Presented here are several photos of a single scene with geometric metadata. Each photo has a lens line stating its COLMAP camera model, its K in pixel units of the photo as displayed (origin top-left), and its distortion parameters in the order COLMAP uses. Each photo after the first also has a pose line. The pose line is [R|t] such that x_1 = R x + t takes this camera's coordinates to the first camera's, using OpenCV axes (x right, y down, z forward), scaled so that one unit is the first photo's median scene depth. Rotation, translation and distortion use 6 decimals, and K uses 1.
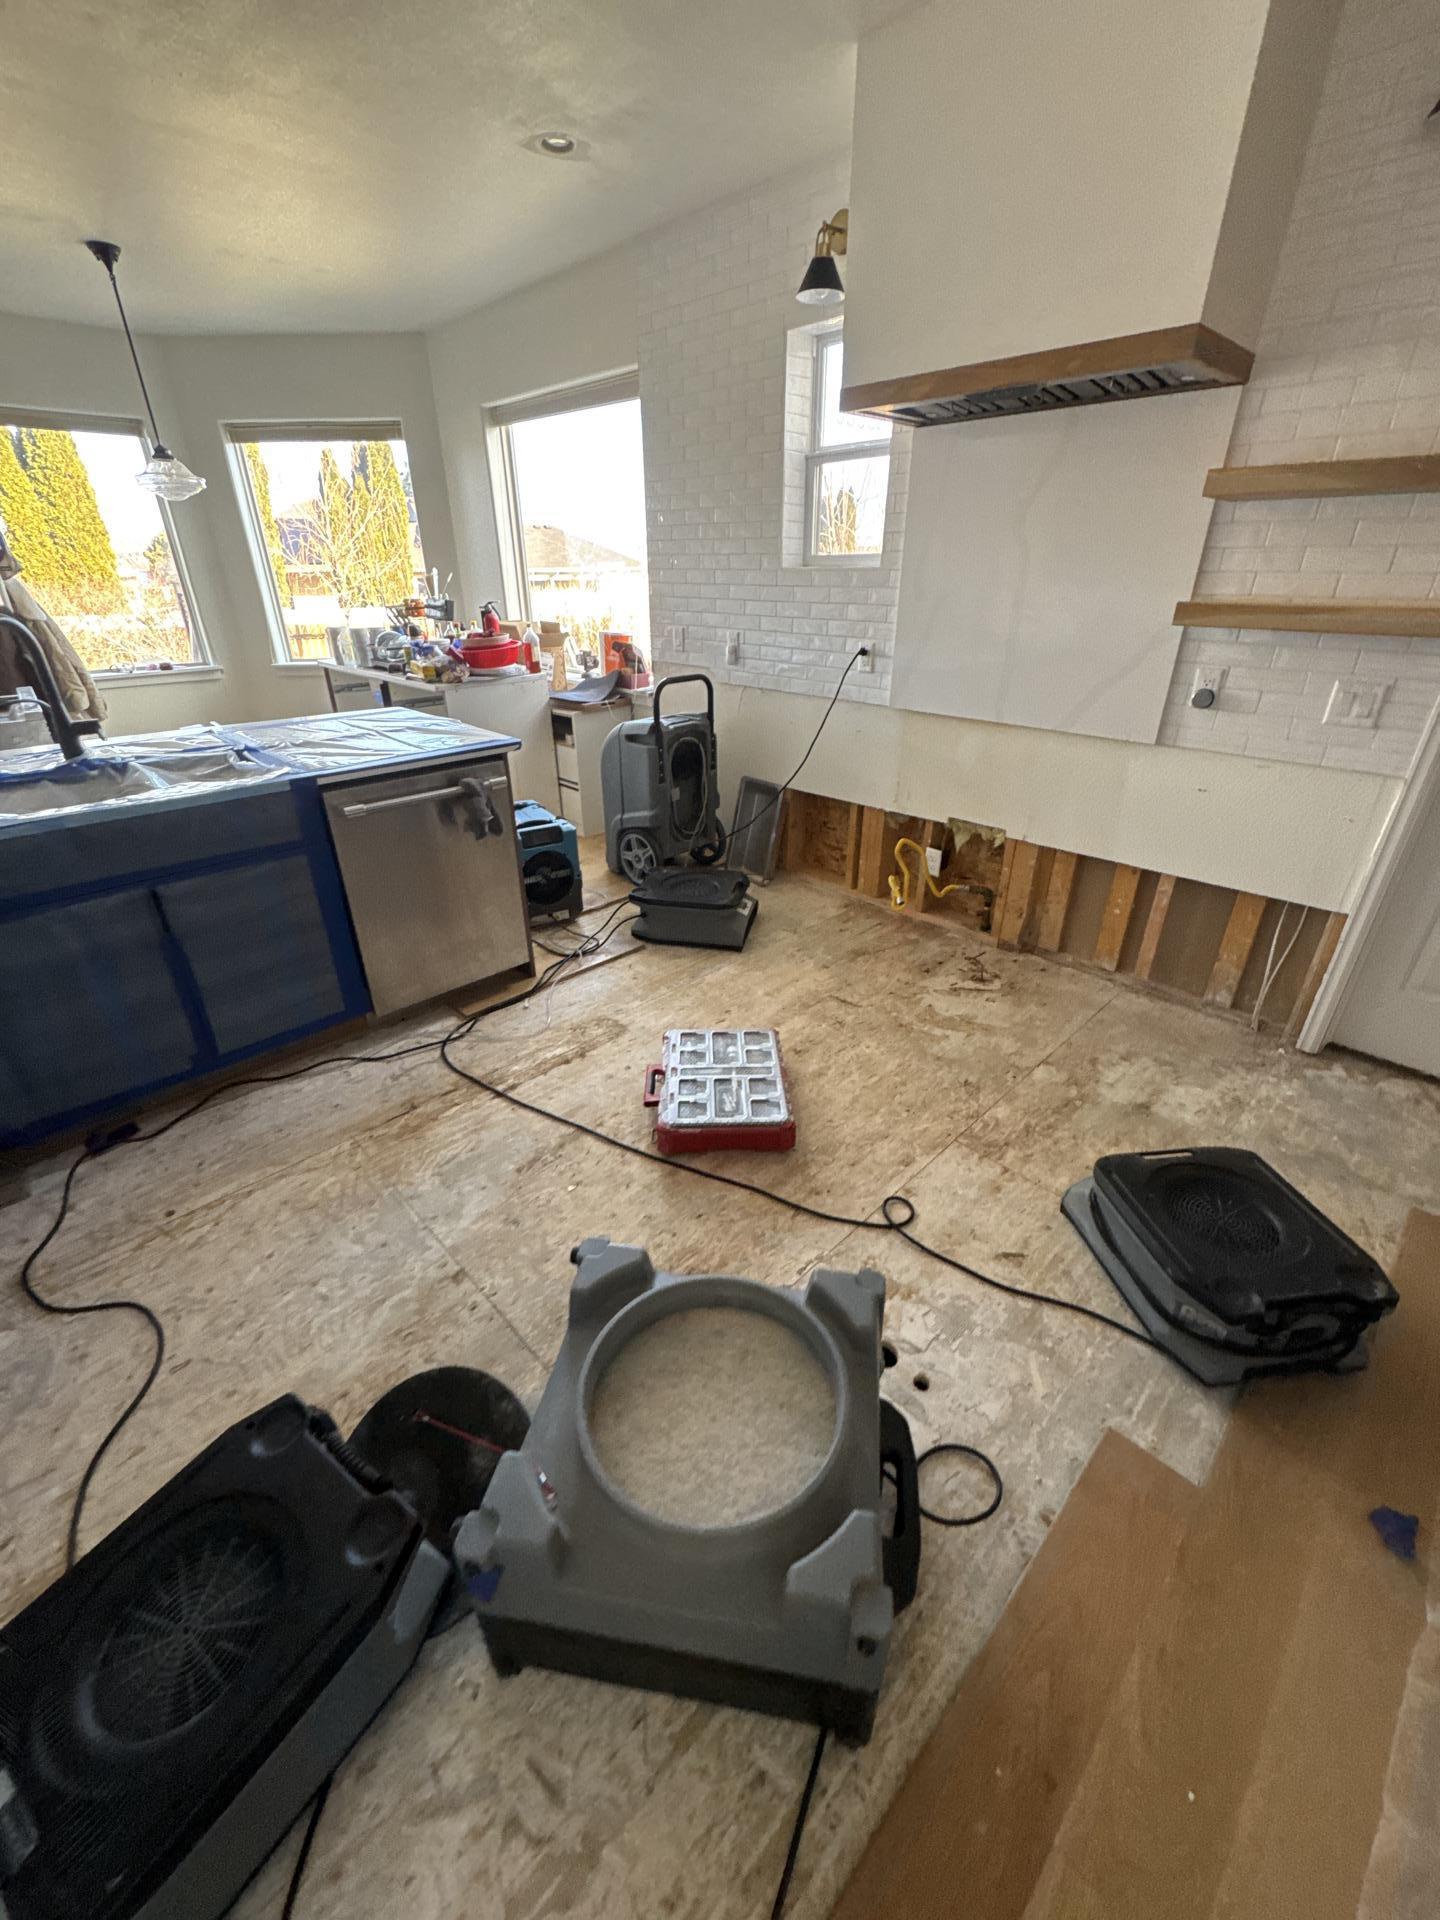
lens RADIAL K [[761.4, 0, 726.6], [0, 761.4, 961.1], [0, 0, 1]] dist [-0.003471, 0.000173]
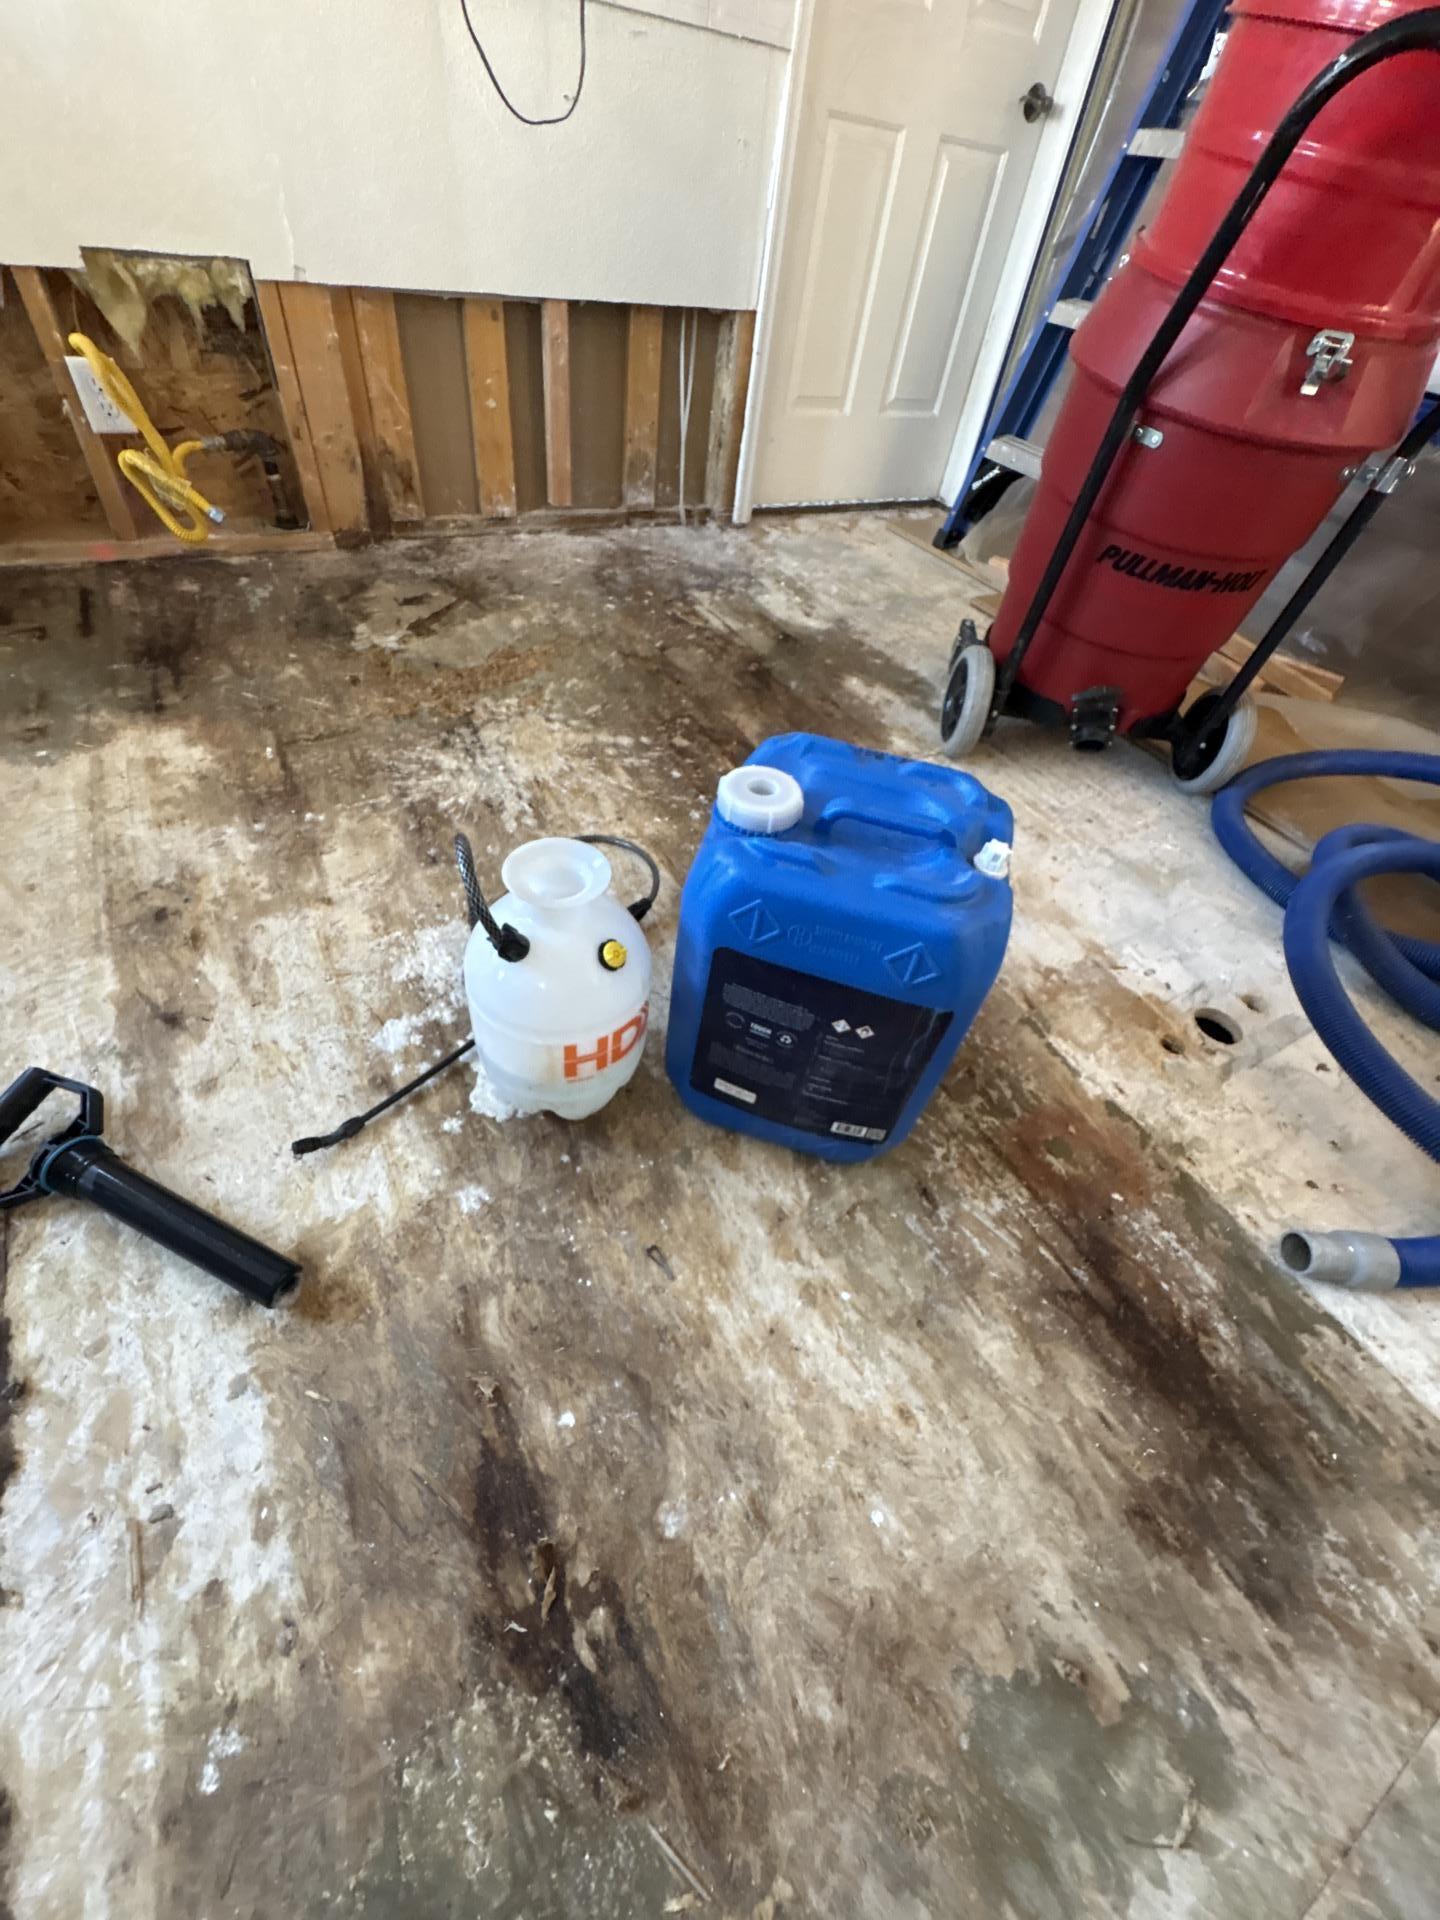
lens RADIAL K [[762.8, 0, 714.6], [0, 762.8, 962.4], [0, 0, 1]] dist [-0.000788, -0.000282]
pose [[0.260658, -0.675194, 0.690051, -0.174230], [0.337828, 0.733361, 0.589961, -0.034538], [-0.904394, 0.079340, 0.419256, 0.583839]]
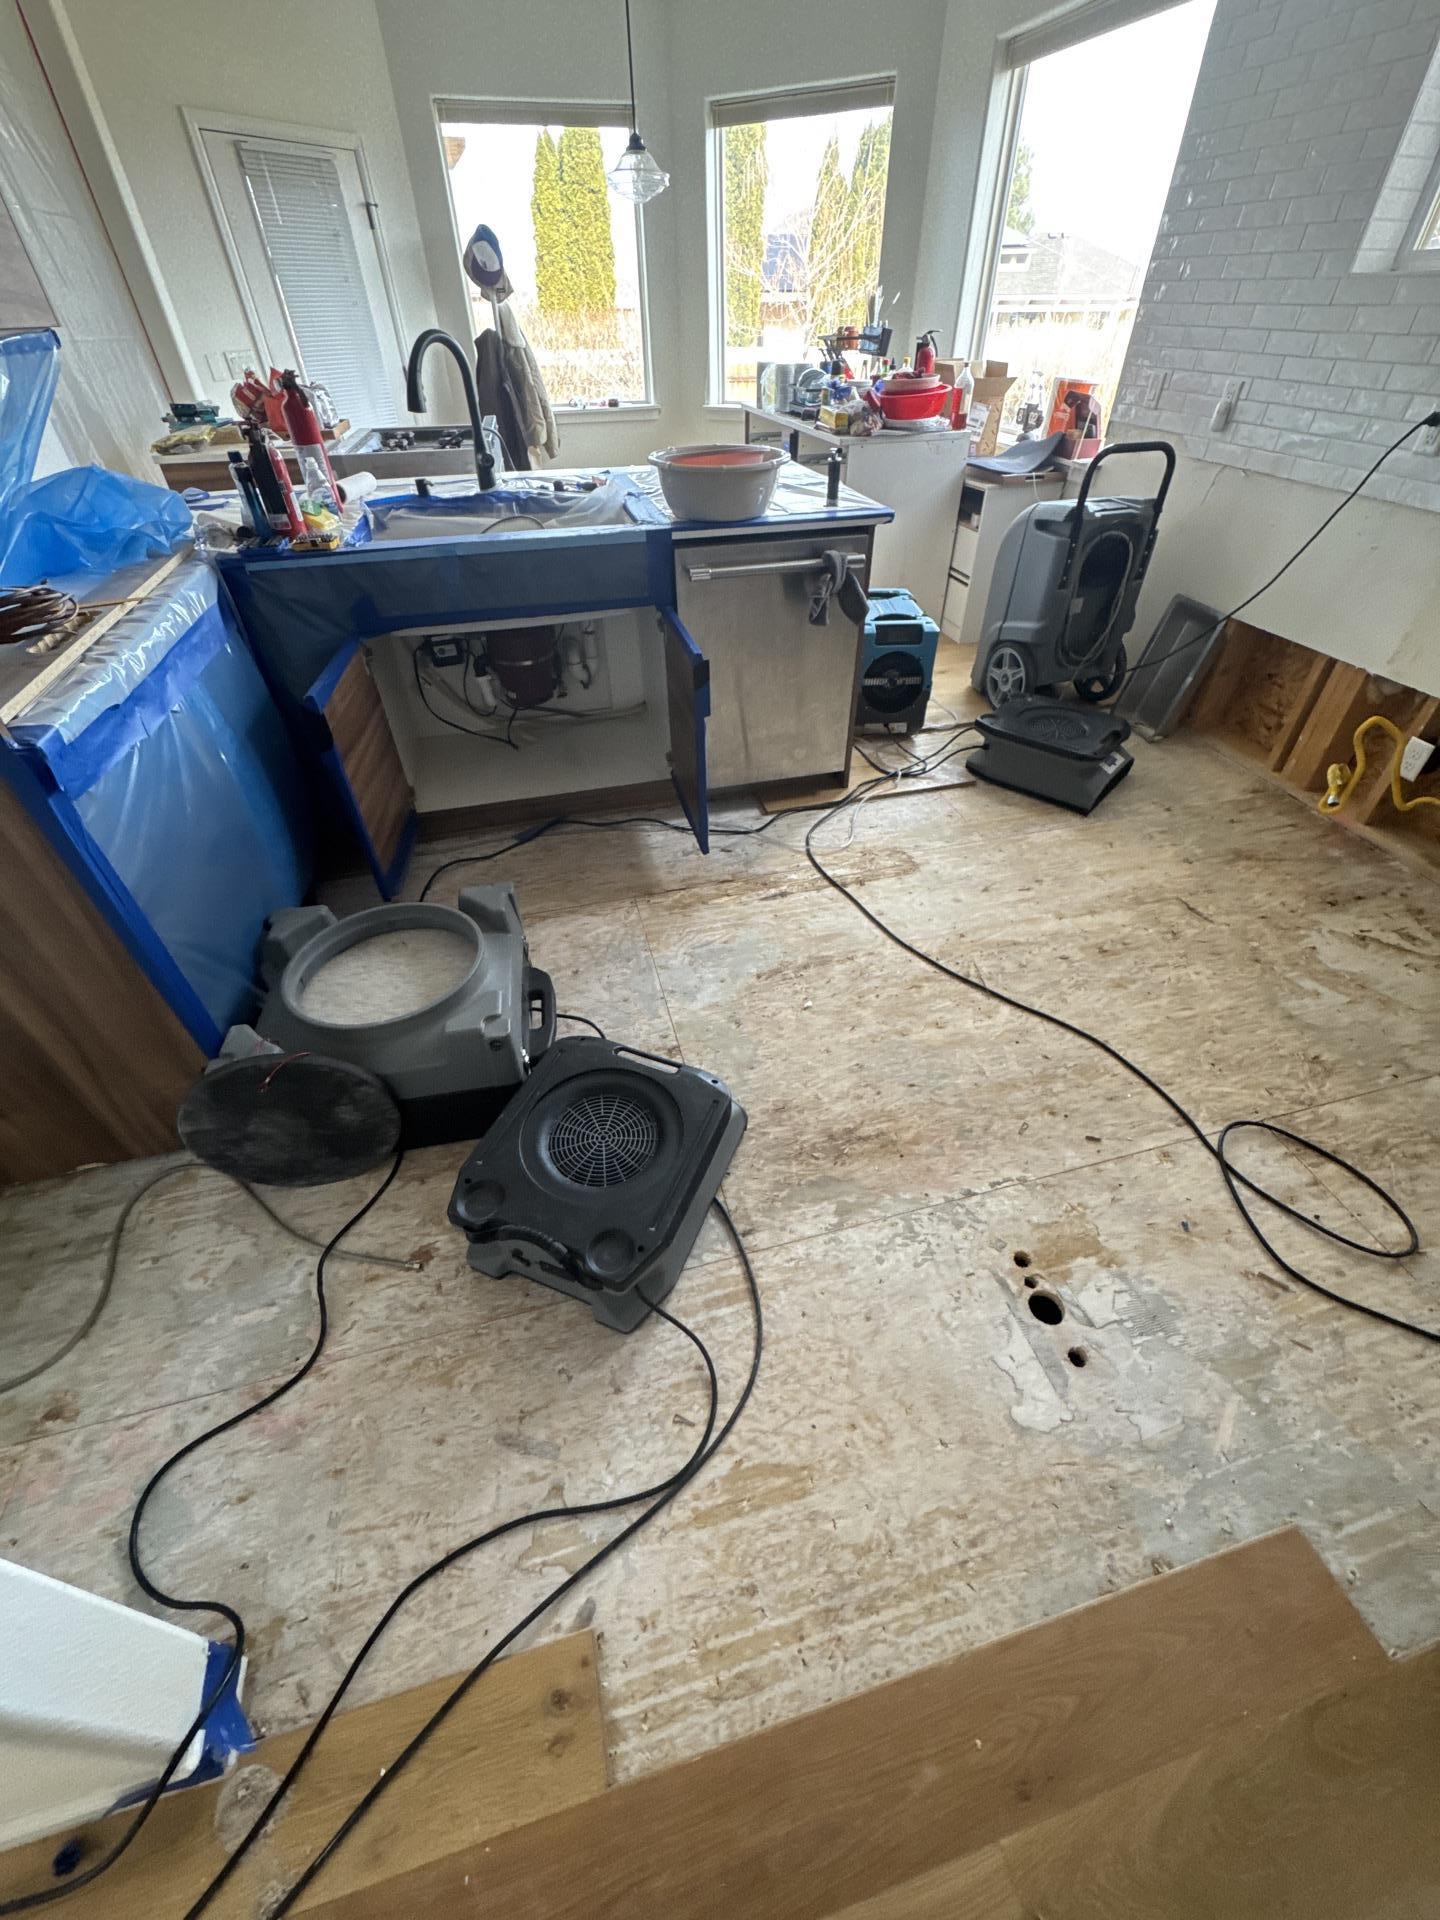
lens RADIAL K [[761.4, 0, 728.8], [0, 761.4, 959.4], [0, 0, 1]] dist [-0.003471, 0.000173]
pose [[0.869115, 0.319909, -0.377224, 0.045867], [-0.220820, 0.933408, 0.282822, -0.015755], [0.442581, -0.162506, 0.881881, 0.063343]]
